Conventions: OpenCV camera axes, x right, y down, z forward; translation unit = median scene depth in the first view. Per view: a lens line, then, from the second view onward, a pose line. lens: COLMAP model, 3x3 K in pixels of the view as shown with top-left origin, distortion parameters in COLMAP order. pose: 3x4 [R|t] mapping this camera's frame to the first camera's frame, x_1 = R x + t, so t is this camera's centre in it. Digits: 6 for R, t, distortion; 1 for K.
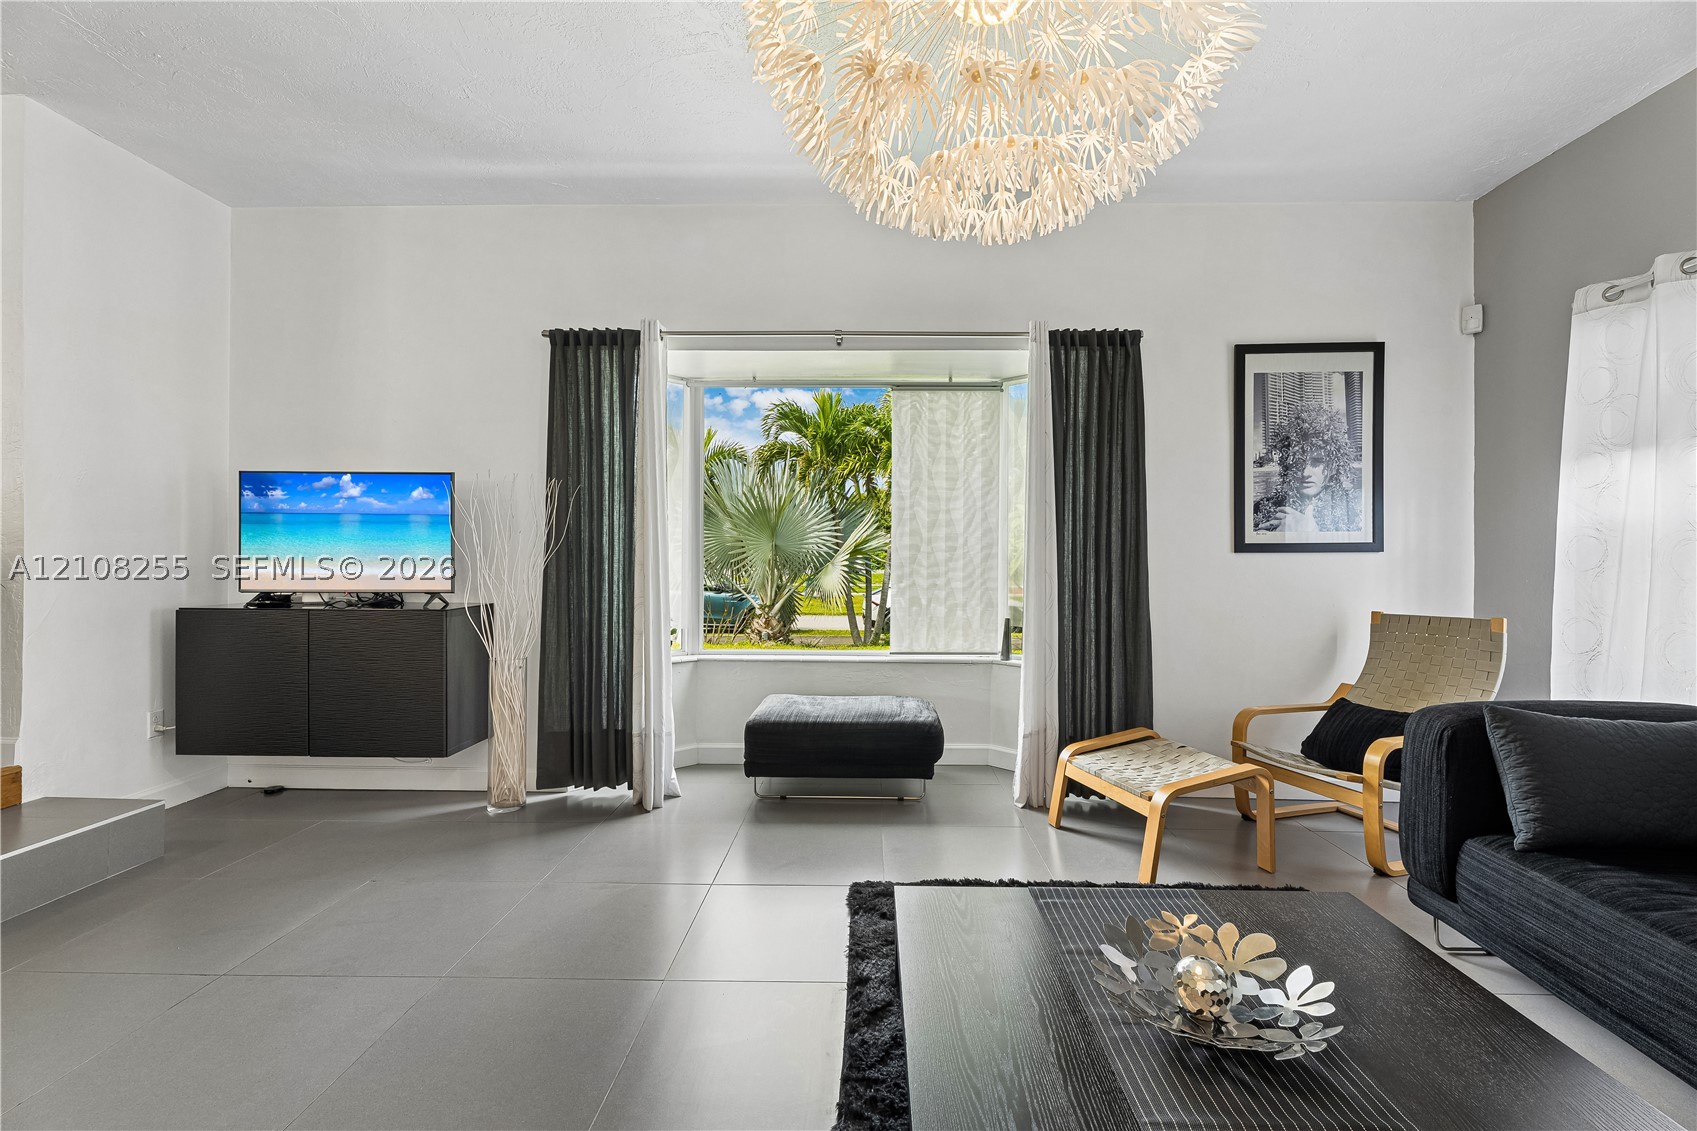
lens RADIAL K [[752.2, 0, 848.6], [0, 752.2, 562.9], [0, 0, 1]] dist [0.002091, -0.000825]
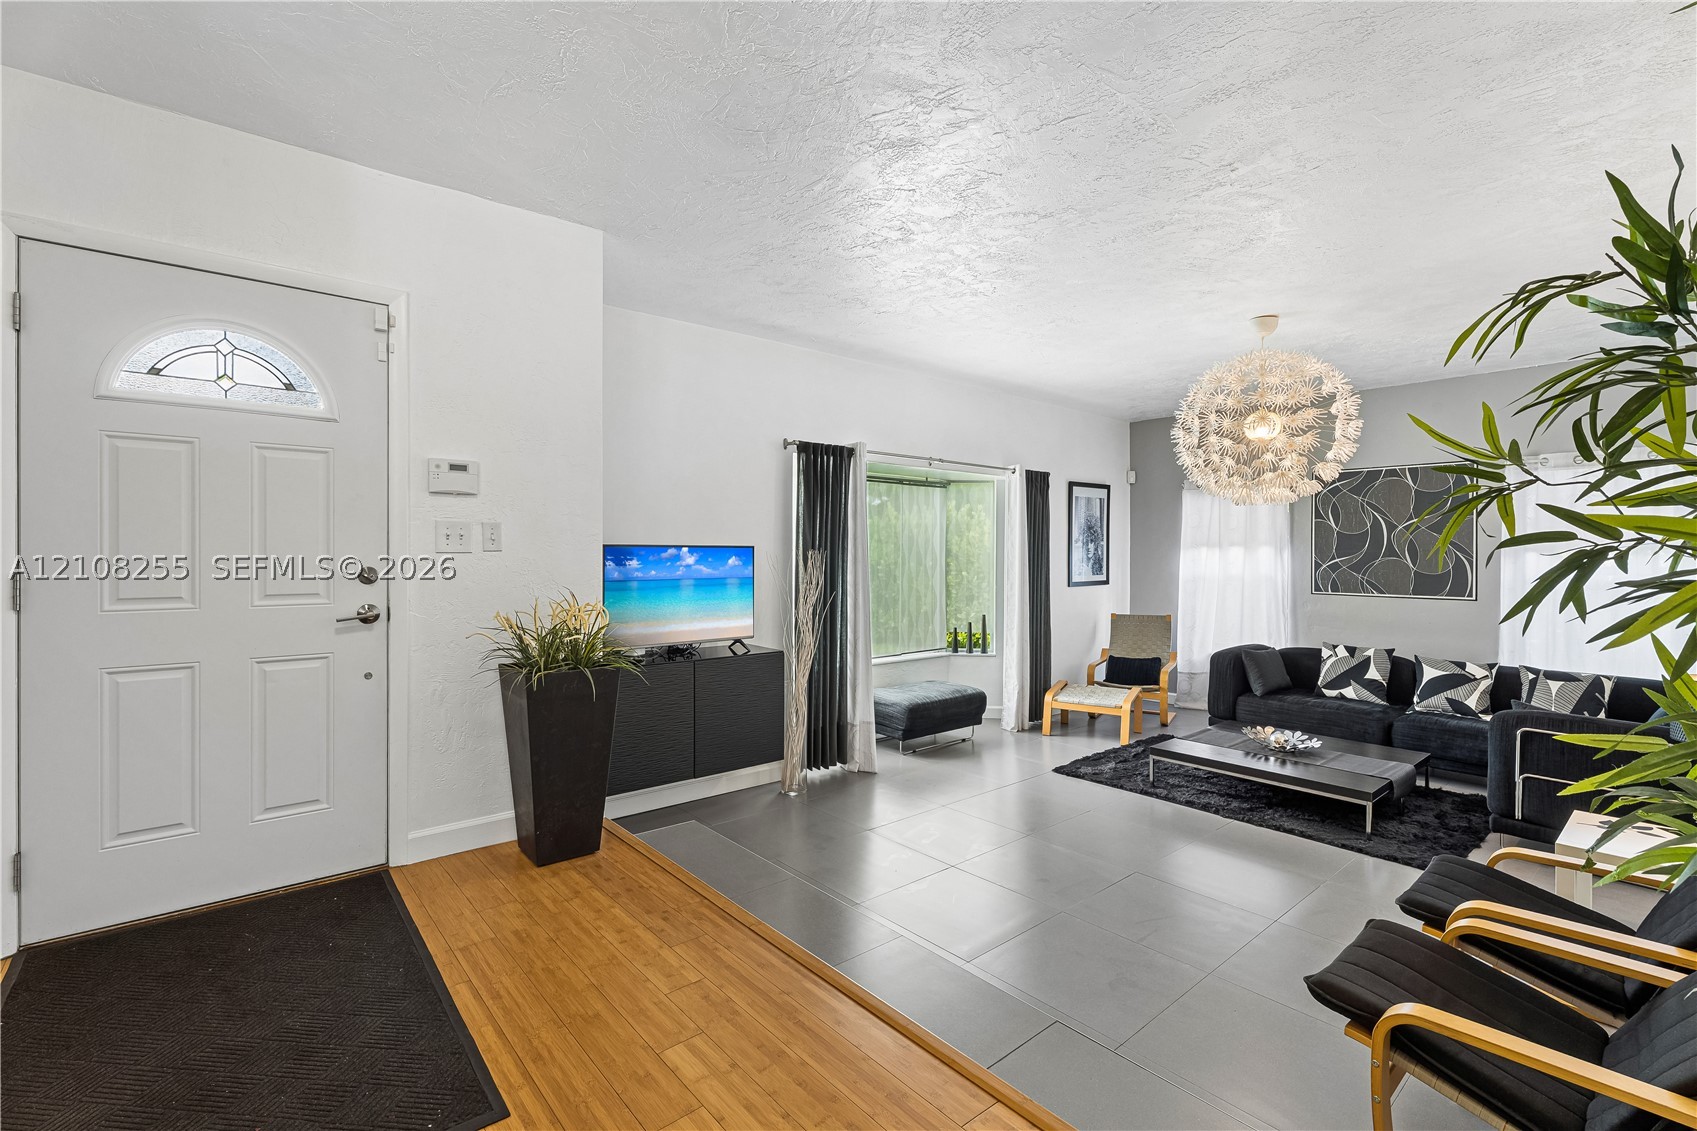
lens RADIAL K [[752.2, 0, 843.4], [0, 752.2, 555.8], [0, 0, 1]] dist [0.002091, -0.000825]
pose [[0.746666, -0.003251, 0.665192, -1.278891], [0.004478, 0.999990, -0.000139, -0.101248], [-0.665185, 0.003083, 0.746673, -0.075127]]
